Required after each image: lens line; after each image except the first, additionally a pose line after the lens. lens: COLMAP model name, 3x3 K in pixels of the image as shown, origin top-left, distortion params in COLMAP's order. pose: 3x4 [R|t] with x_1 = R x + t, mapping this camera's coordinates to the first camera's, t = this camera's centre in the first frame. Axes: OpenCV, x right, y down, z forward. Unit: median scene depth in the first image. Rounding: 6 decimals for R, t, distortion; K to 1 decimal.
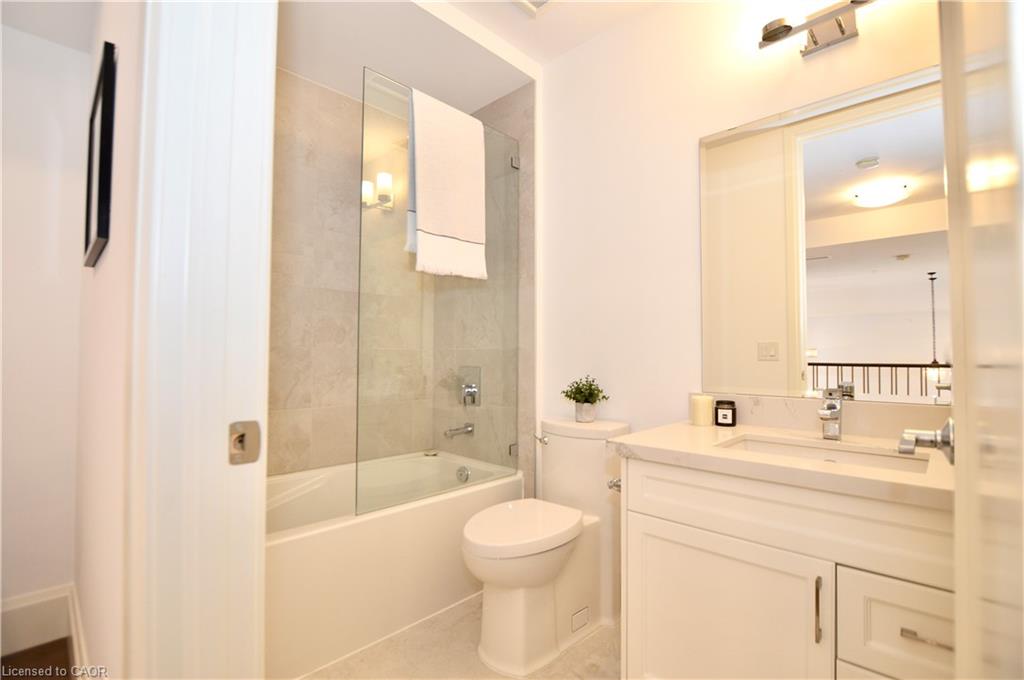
lens RADIAL K [[472.2, 0, 512.0], [0, 472.2, 340.0], [0, 0, 1]] dist [0.000405, 0.000187]
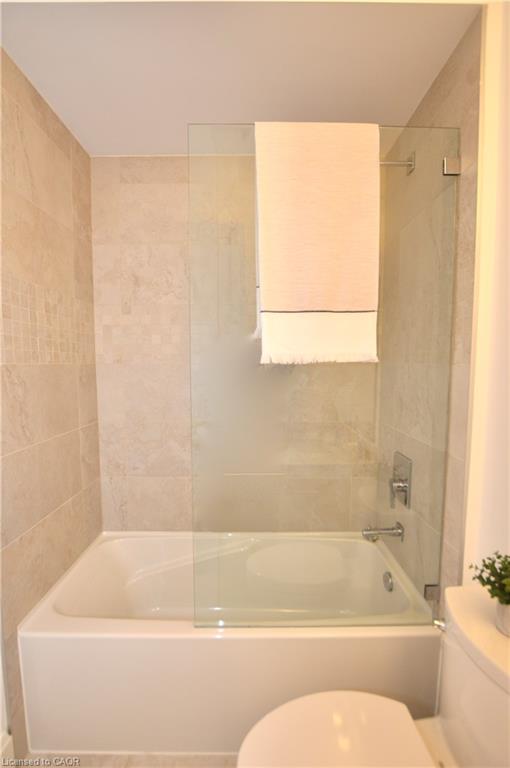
lens RADIAL K [[375.8, 0, 256.6], [0, 375.8, 397.2], [0, 0, 1]] dist [-0.028362, 0.000335]
pose [[0.701601, 0.064269, -0.709666, 0.197239], [0.025613, 0.993006, 0.115252, -0.133237], [0.712110, -0.099038, 0.695048, 0.444537]]
